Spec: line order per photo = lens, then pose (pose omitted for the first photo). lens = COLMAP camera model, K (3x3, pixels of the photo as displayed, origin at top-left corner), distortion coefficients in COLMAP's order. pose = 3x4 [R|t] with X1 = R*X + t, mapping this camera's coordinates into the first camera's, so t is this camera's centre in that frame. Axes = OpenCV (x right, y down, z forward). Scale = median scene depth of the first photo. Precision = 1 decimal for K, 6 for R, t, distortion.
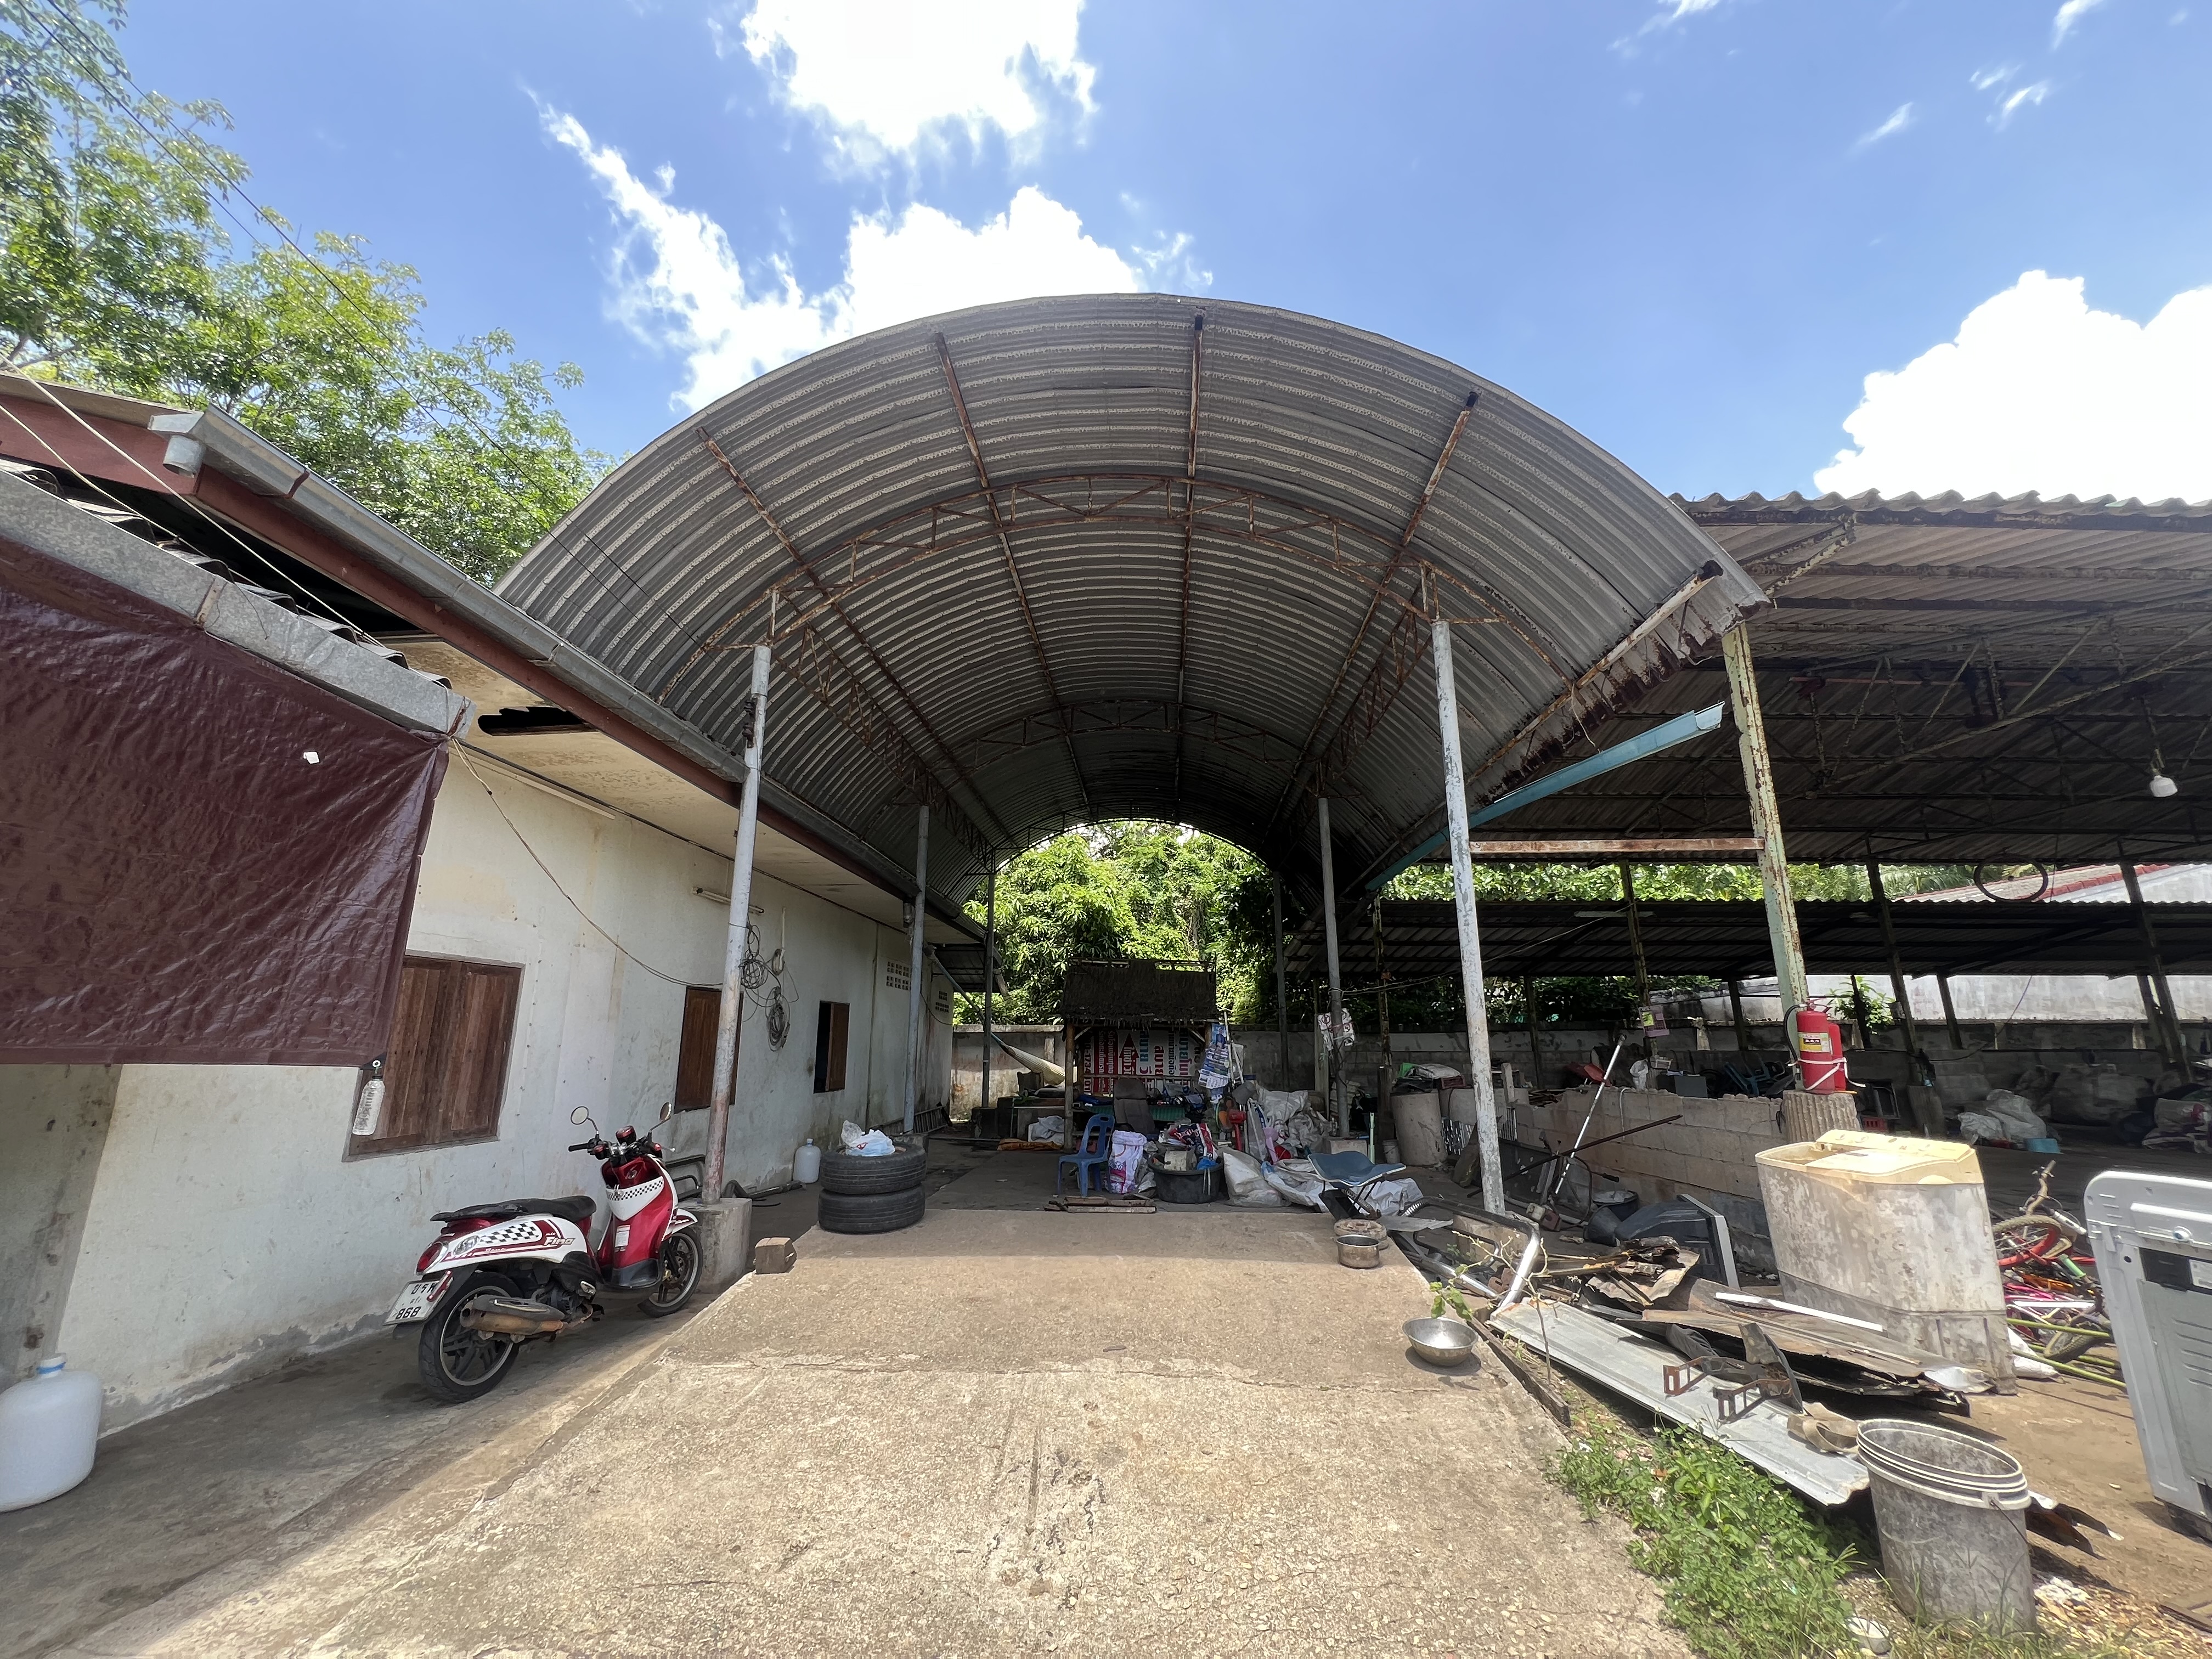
lens RADIAL K [[888.9, 0, 1102.7], [0, 888.9, 838.9], [0, 0, 1]] dist [0.000295, 0.000133]
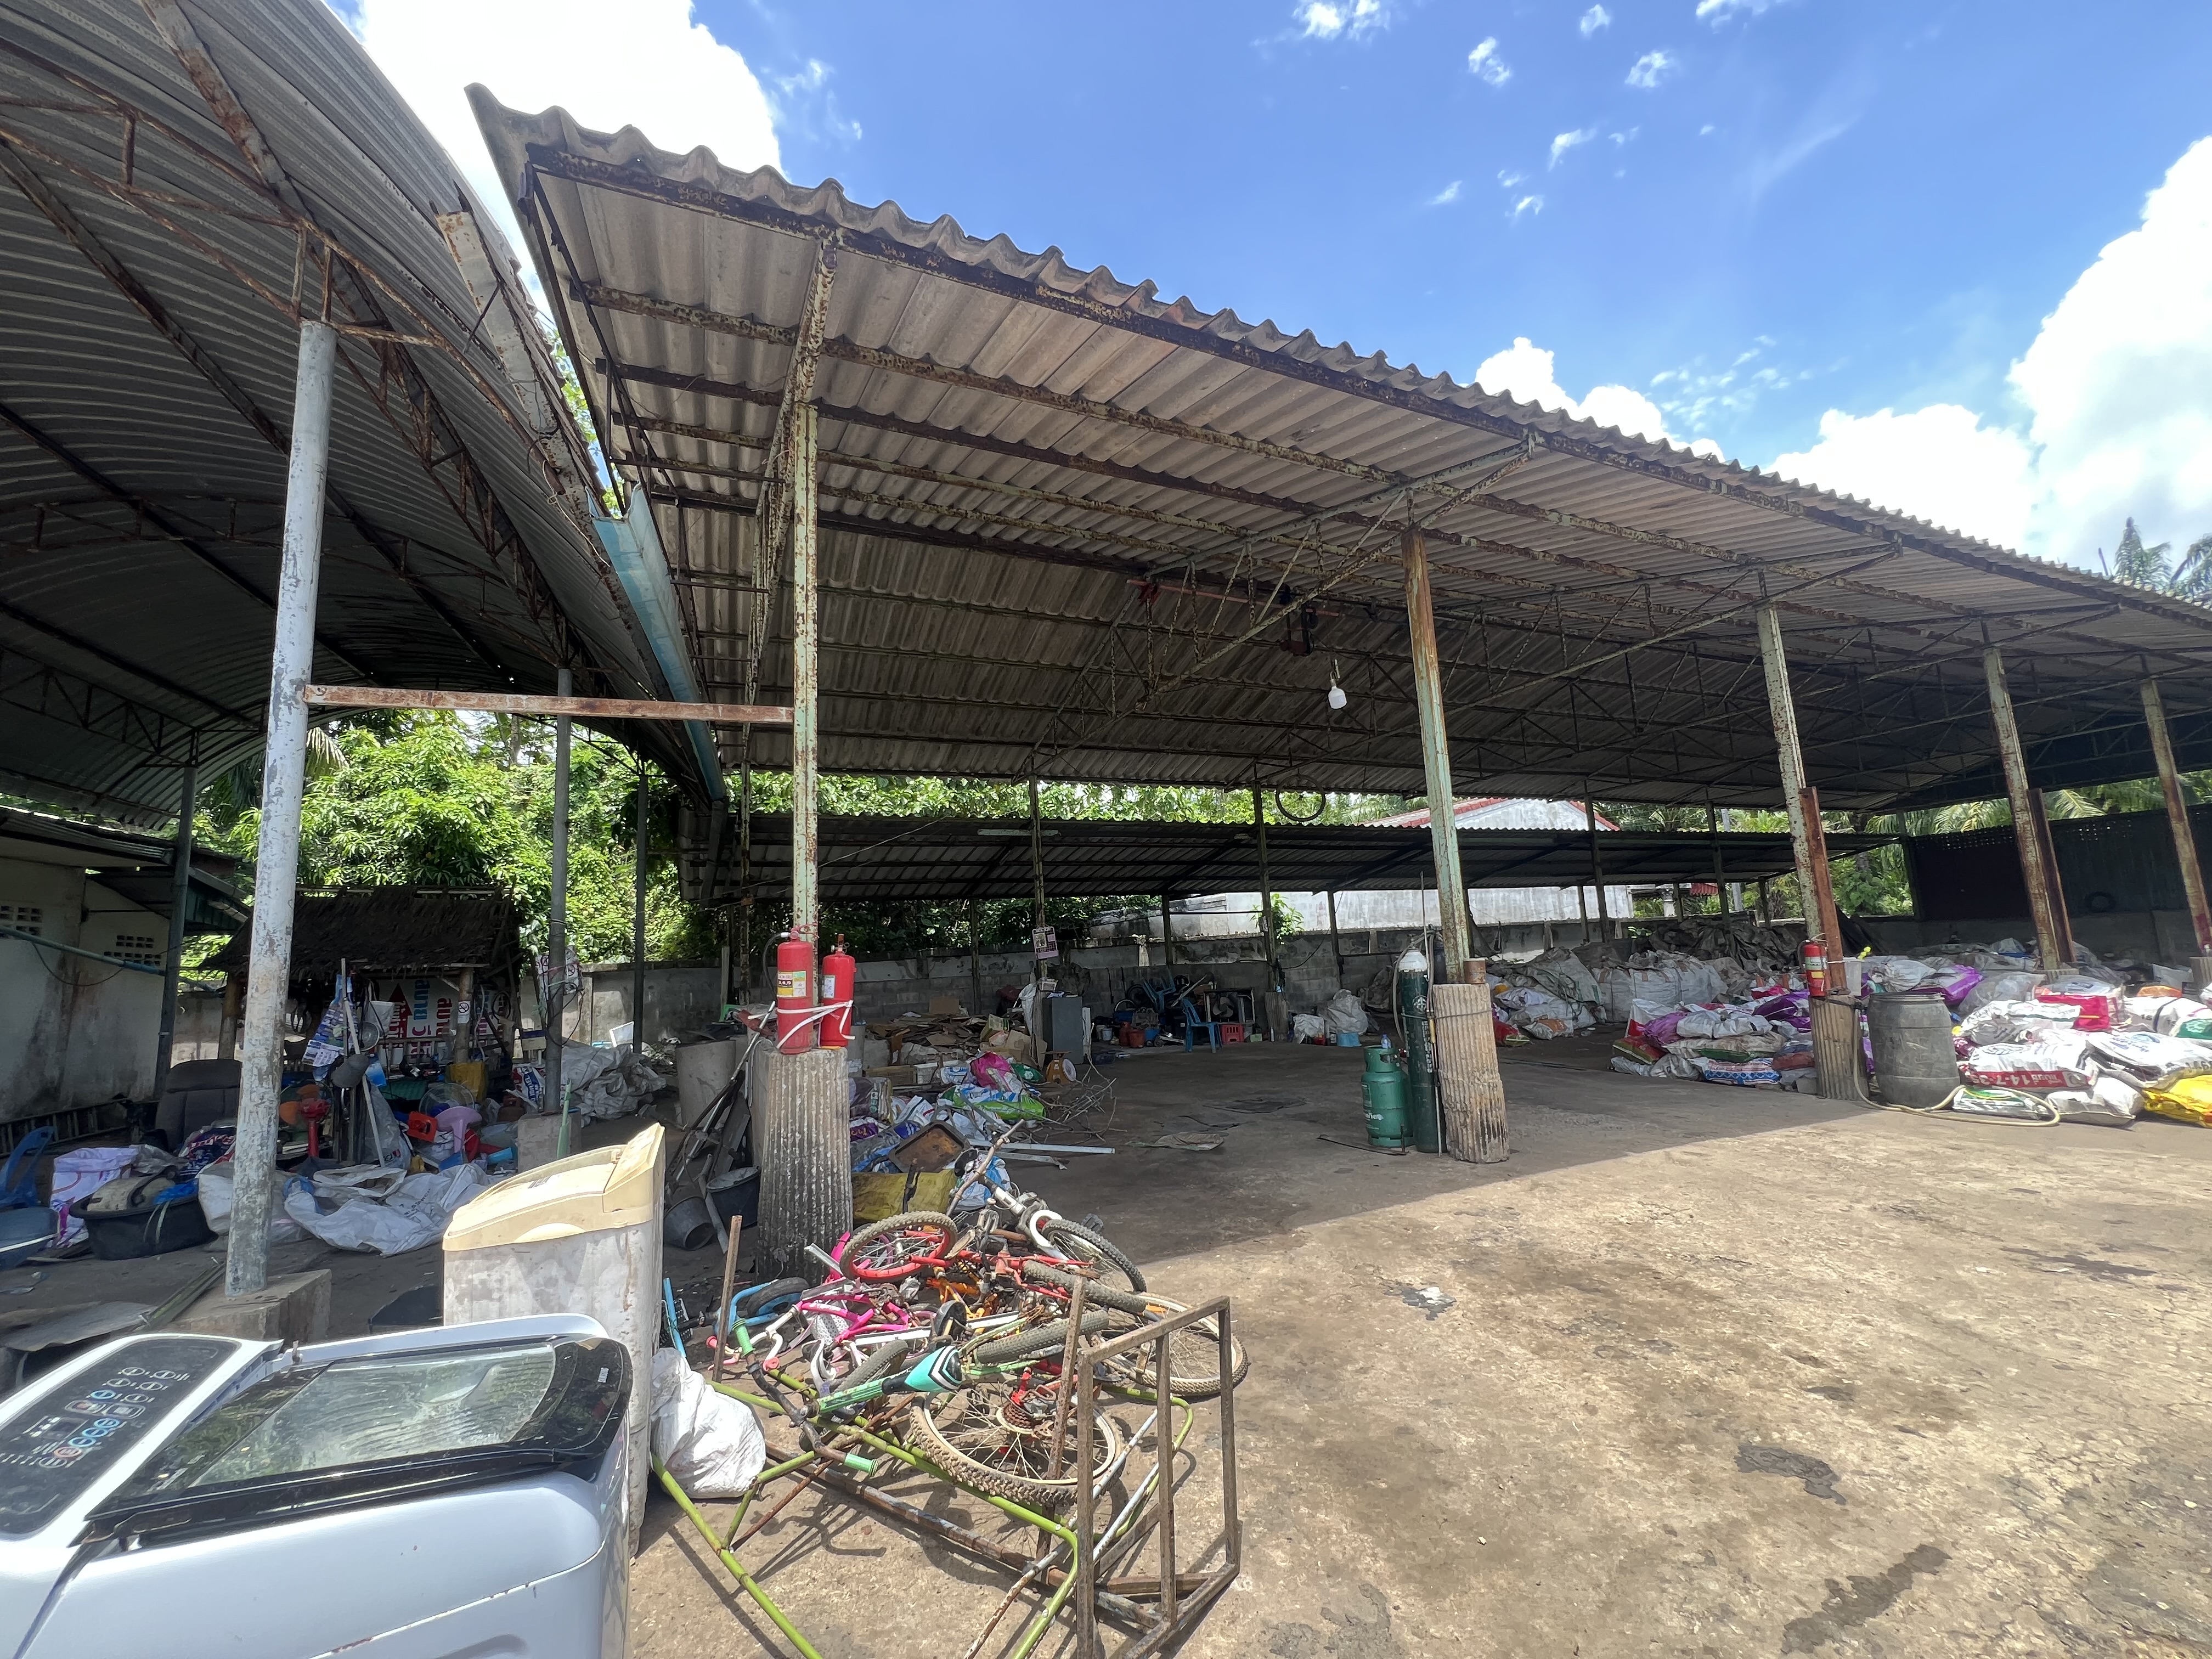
lens RADIAL K [[888.9, 0, 1102.7], [0, 888.9, 838.9], [0, 0, 1]] dist [0.000295, 0.000133]
pose [[0.920804, 0.008718, 0.389929, 0.570592], [-0.040634, 0.996454, 0.073677, 0.034991], [-0.387904, -0.083687, 0.917893, 0.183625]]
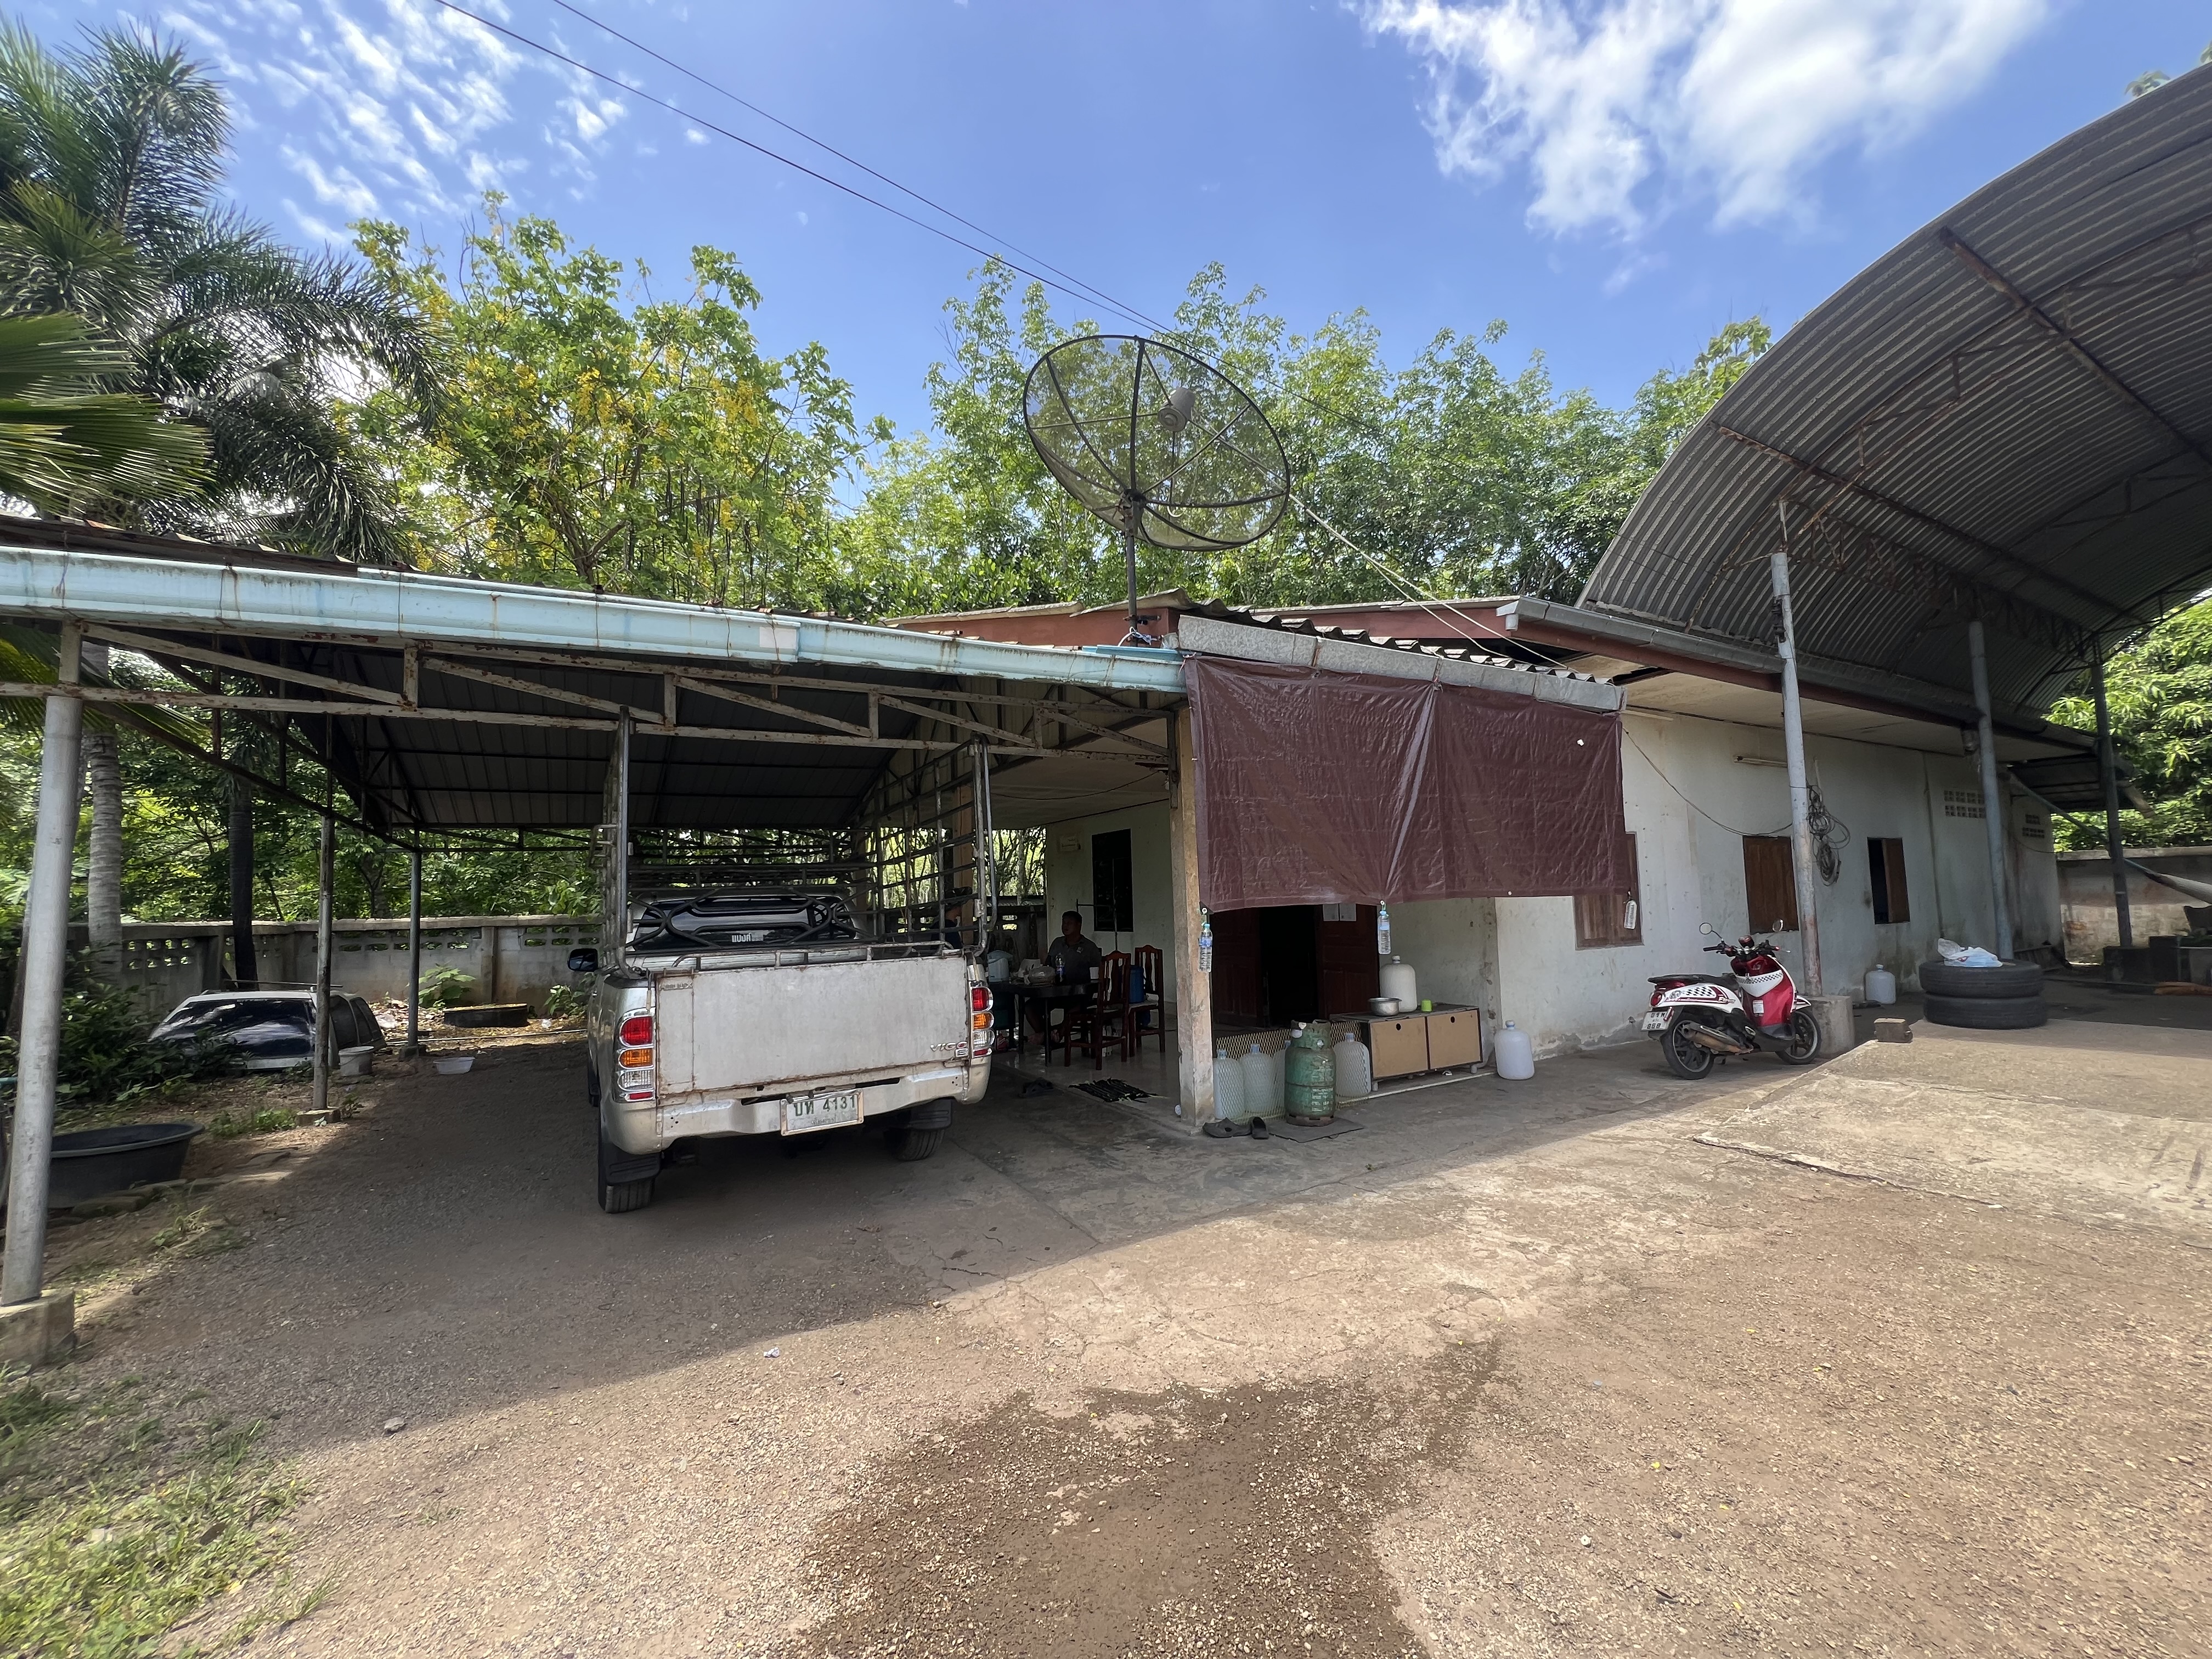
lens RADIAL K [[888.9, 0, 1102.7], [0, 888.9, 838.9], [0, 0, 1]] dist [0.000295, 0.000133]
pose [[0.554690, -0.073463, -0.828808, 0.069206], [0.212887, 0.975470, 0.056015, -0.096327], [0.804362, -0.207514, 0.556723, -0.438960]]
